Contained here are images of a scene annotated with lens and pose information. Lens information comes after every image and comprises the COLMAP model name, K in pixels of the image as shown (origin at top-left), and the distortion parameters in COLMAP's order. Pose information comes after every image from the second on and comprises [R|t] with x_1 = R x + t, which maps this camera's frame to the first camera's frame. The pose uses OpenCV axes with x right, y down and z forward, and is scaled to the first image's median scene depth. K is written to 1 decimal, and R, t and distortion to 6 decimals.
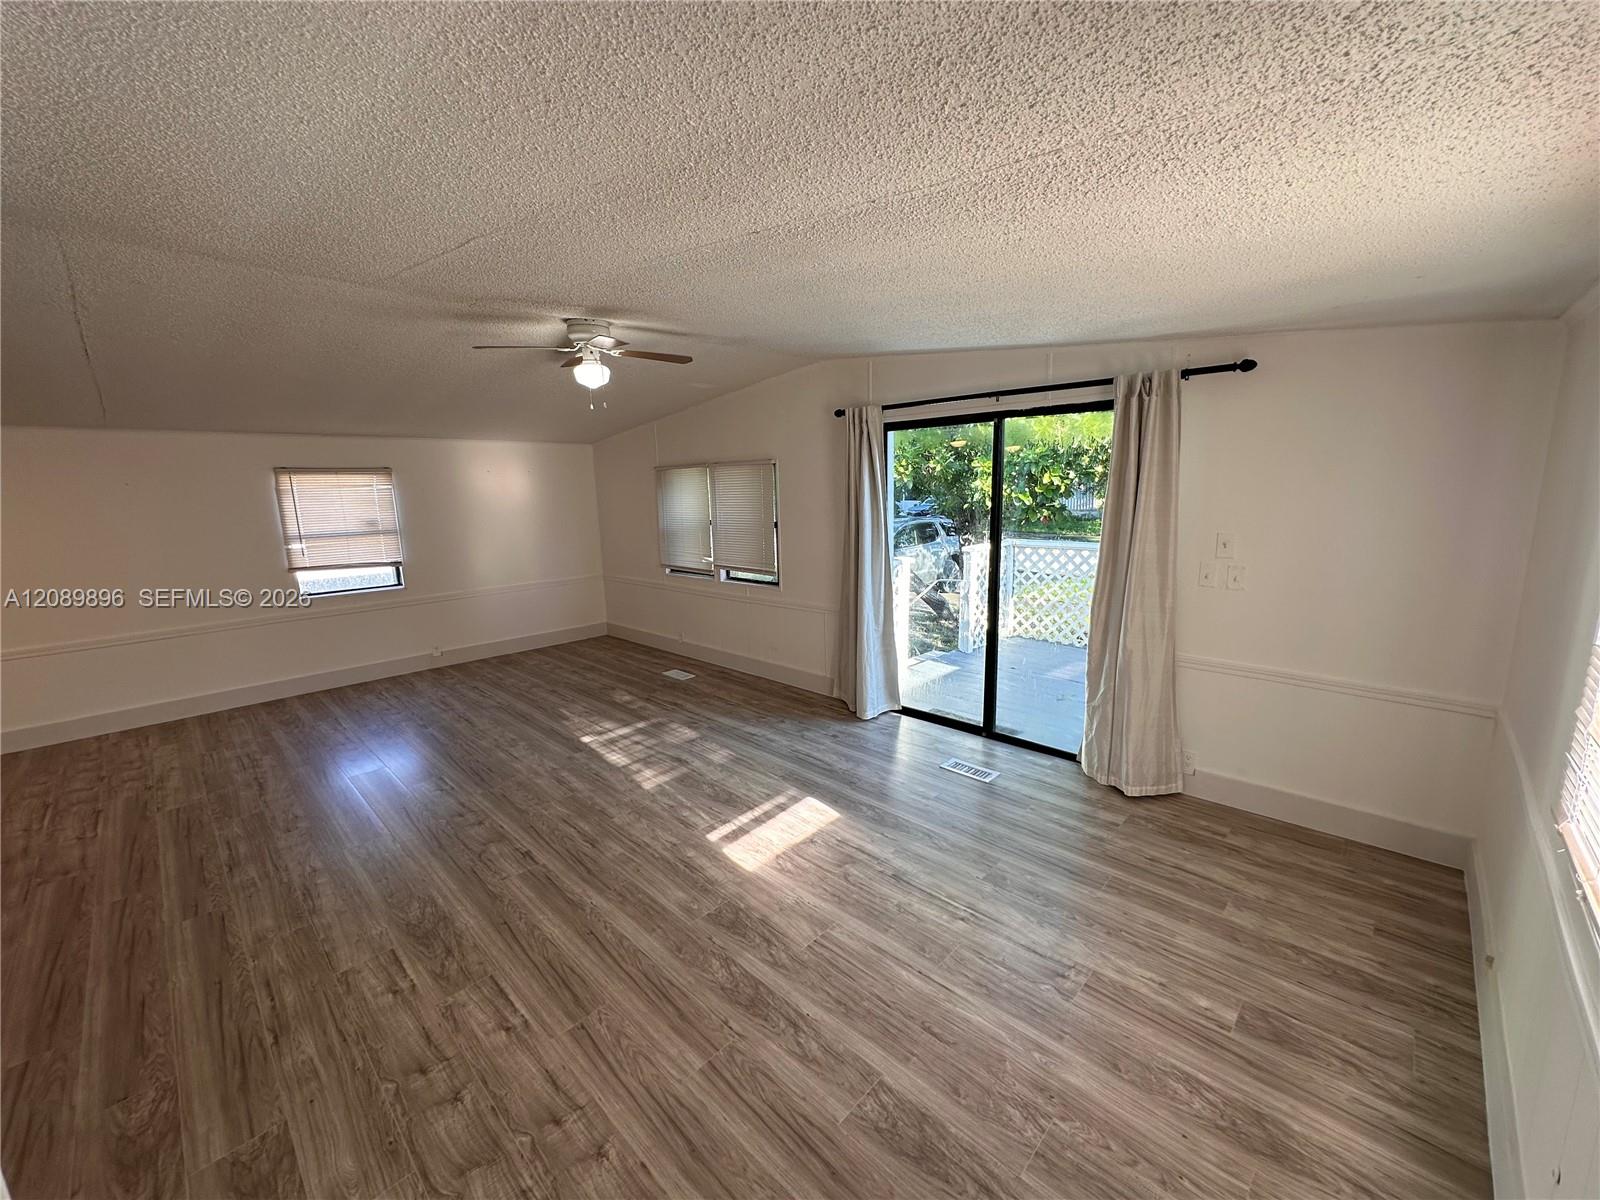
lens RADIAL K [[632.7, 0, 803.7], [0, 632.7, 601.0], [0, 0, 1]] dist [-0.009525, 0.002556]
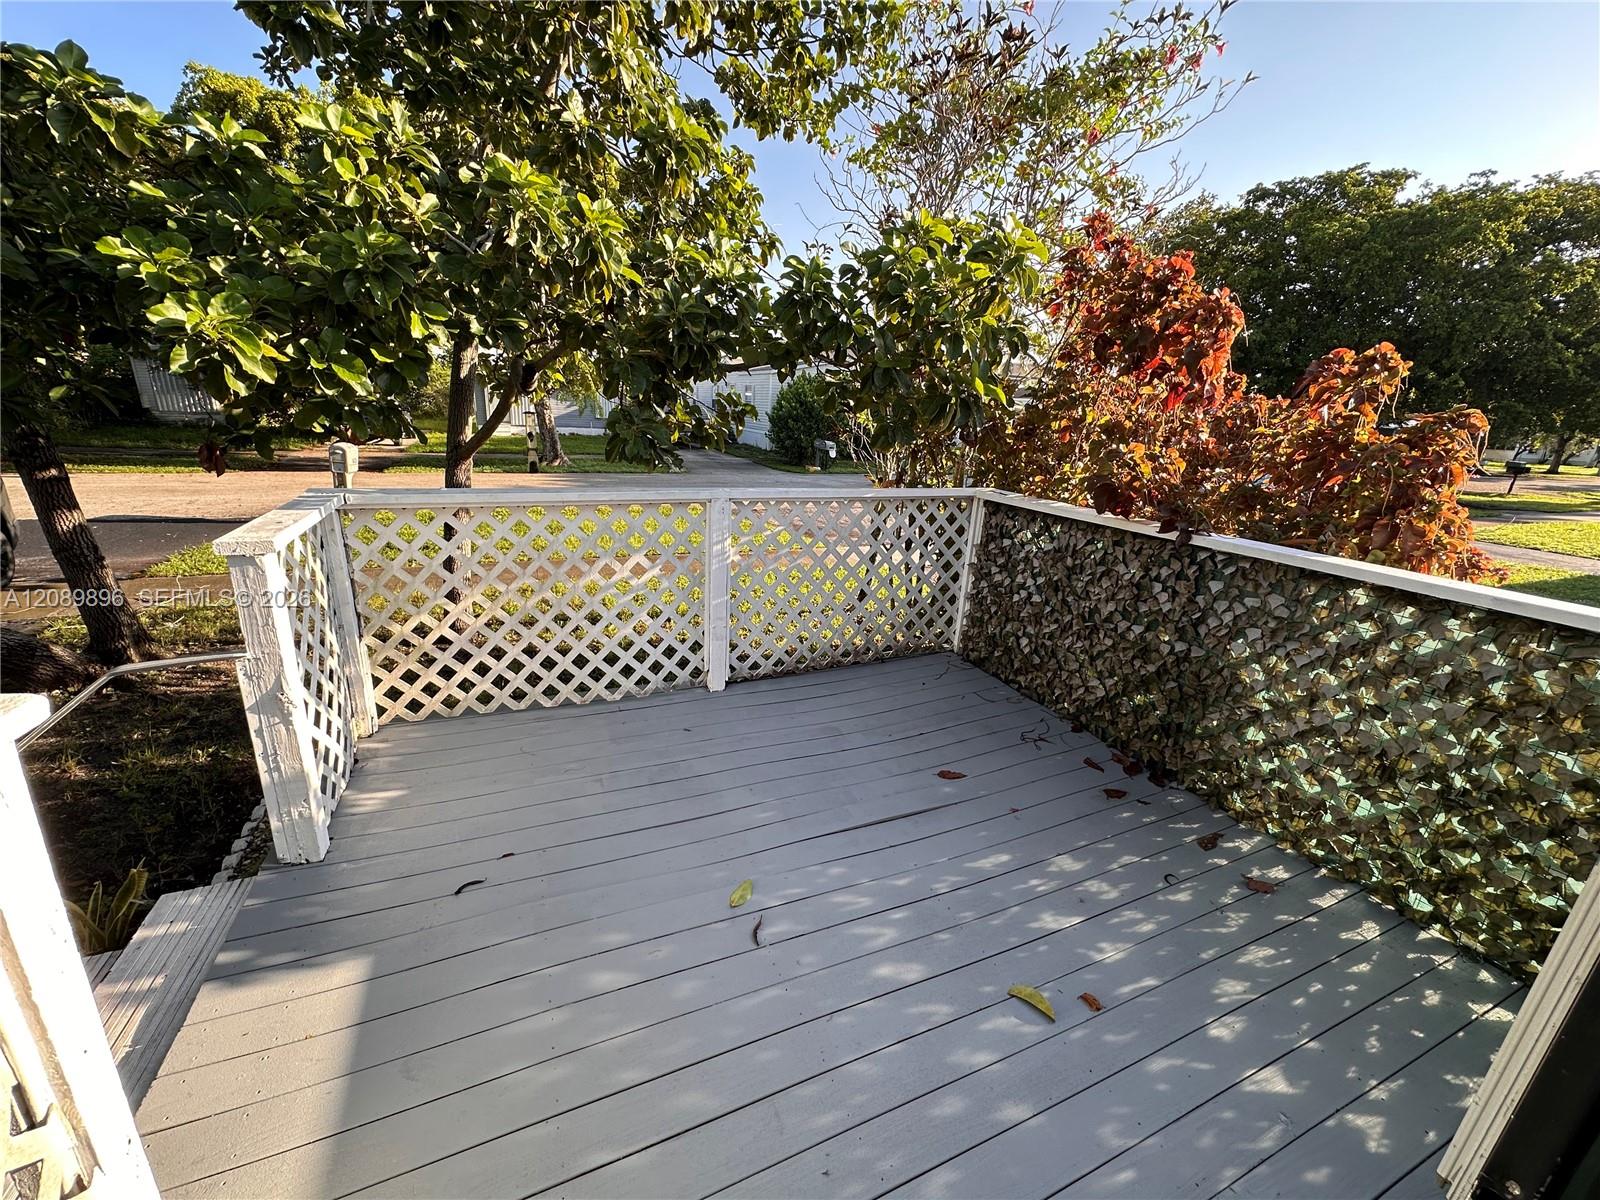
lens RADIAL K [[632.7, 0, 800.9], [0, 632.7, 602.6], [0, 0, 1]] dist [-0.009525, 0.002556]
pose [[0.375612, -0.232800, 0.897062, 0.087454], [0.111415, 0.972260, 0.205663, -0.078956], [-0.920056, 0.022697, 0.391130, 0.602782]]
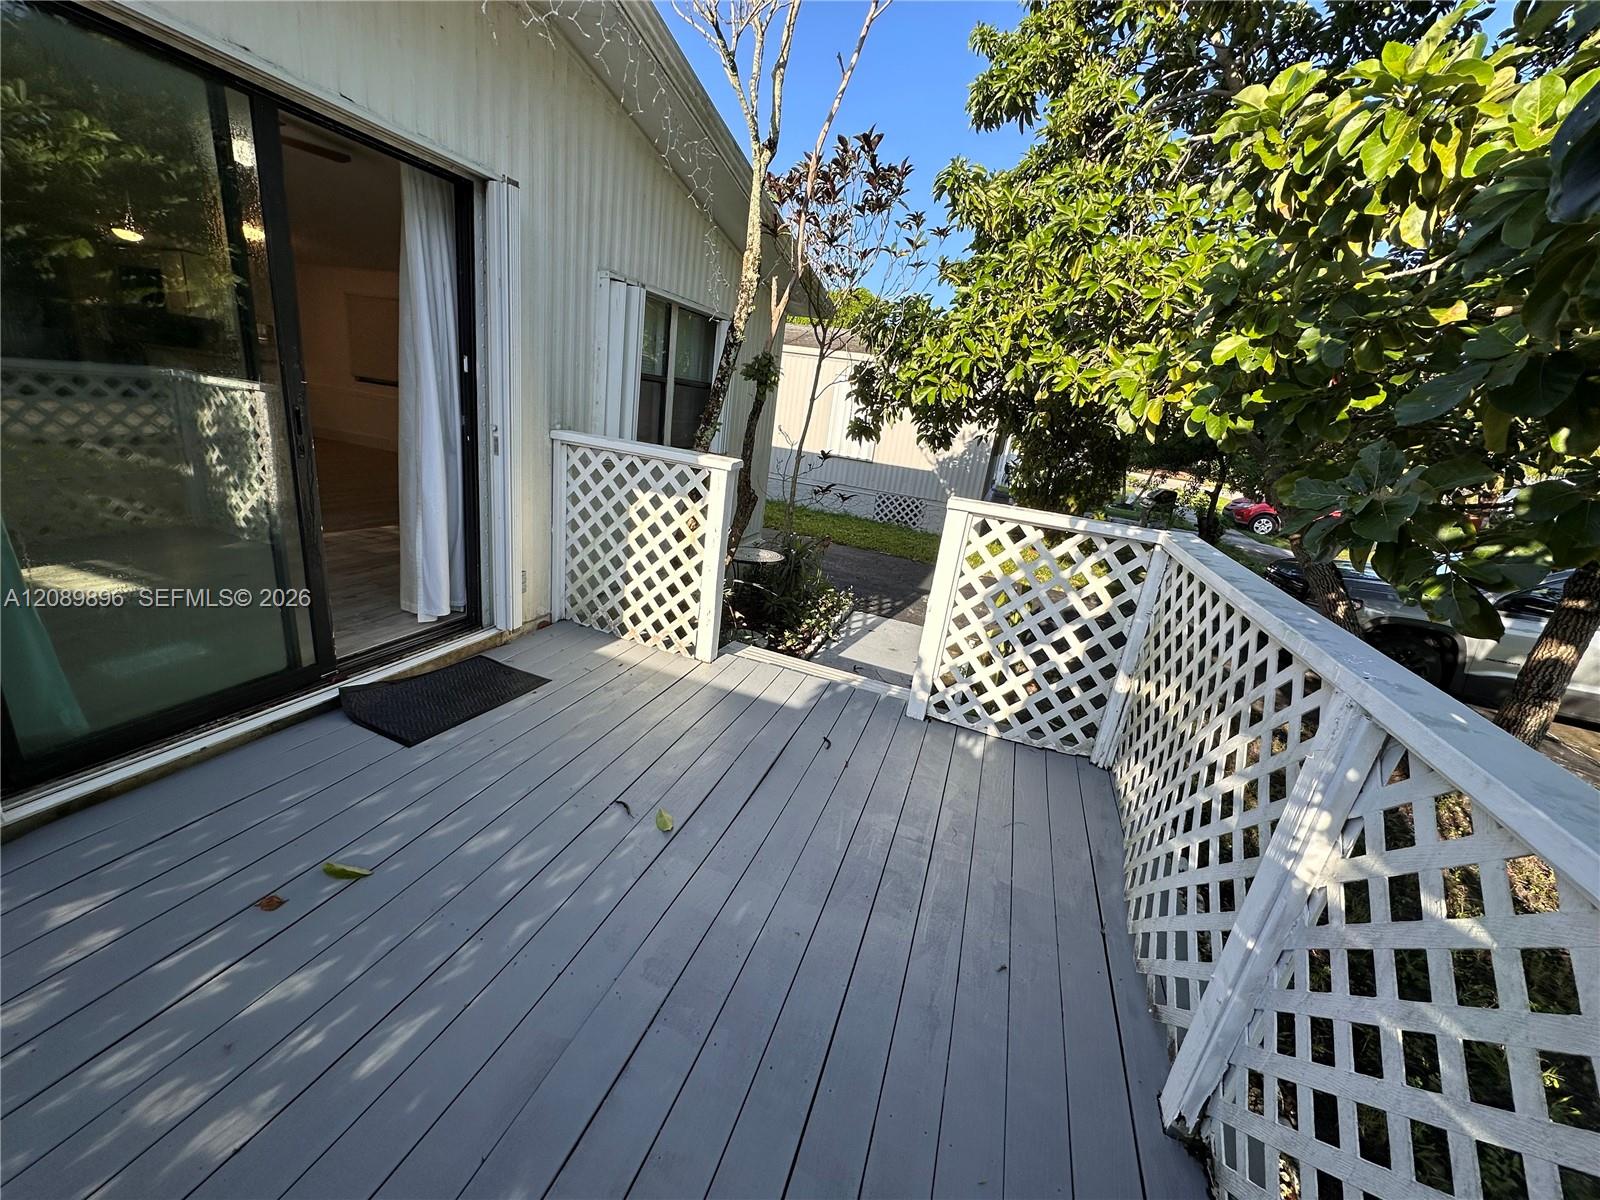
lens RADIAL K [[632.7, 0, 803.6], [0, 632.7, 603.3], [0, 0, 1]] dist [-0.009525, 0.002556]
pose [[0.428913, 0.353512, -0.831302, 0.561825], [-0.302646, 0.923299, 0.236483, -0.082359], [0.851140, 0.150159, 0.503004, 0.632757]]
